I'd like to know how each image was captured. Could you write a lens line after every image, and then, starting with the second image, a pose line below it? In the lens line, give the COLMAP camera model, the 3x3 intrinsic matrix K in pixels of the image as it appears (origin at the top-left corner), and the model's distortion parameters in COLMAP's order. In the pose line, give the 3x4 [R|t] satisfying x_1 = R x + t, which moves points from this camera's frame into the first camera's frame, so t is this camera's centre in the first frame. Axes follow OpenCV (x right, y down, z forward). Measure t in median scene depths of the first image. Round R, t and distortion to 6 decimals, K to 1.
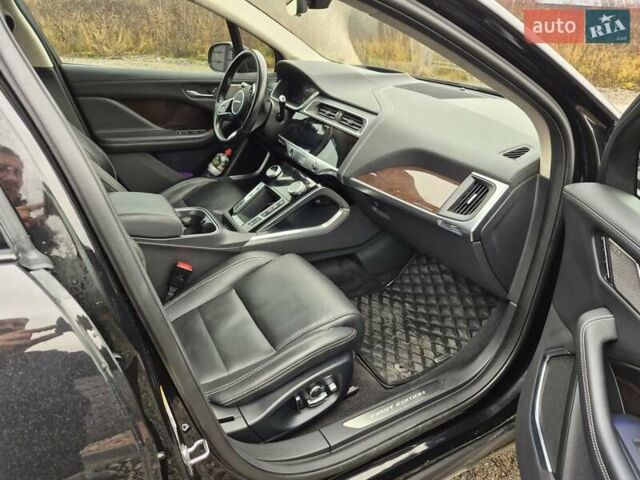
lens RADIAL K [[448.6, 0, 320.0], [0, 448.6, 240.0], [0, 0, 1]] dist [0.105382, -0.141175]
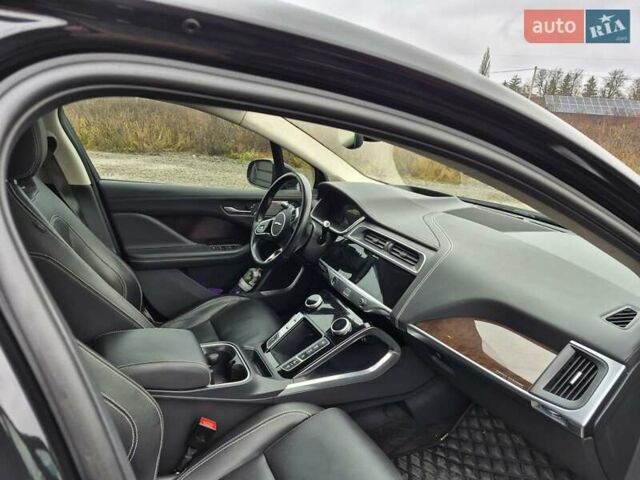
lens RADIAL K [[445.1, 0, 318.6], [0, 445.1, 243.5], [0, 0, 1]] dist [0.078188, -0.081619]
pose [[0.998476, 0.033515, -0.043845, -0.057403], [-0.040962, 0.982476, -0.181830, -0.103398], [0.036983, 0.183349, 0.982352, 0.104266]]
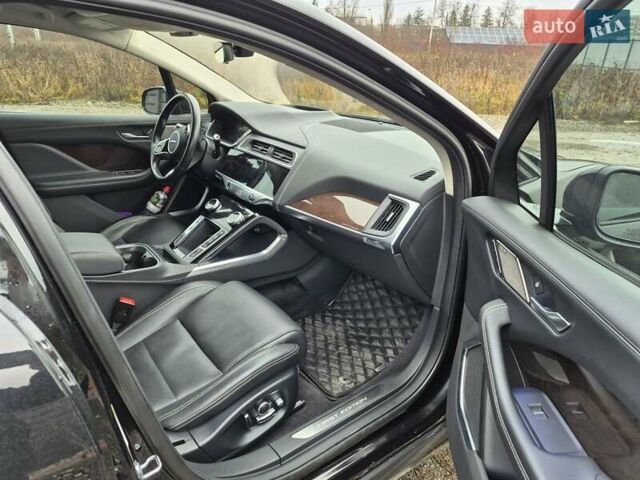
lens RADIAL K [[447.9, 0, 320.9], [0, 447.9, 234.6], [0, 0, 1]] dist [0.082333, -0.095499]
pose [[0.990029, -0.066760, 0.124038, 0.012452], [0.076878, 0.993933, -0.078653, 0.018900], [-0.118035, 0.087404, 0.989155, -0.059935]]
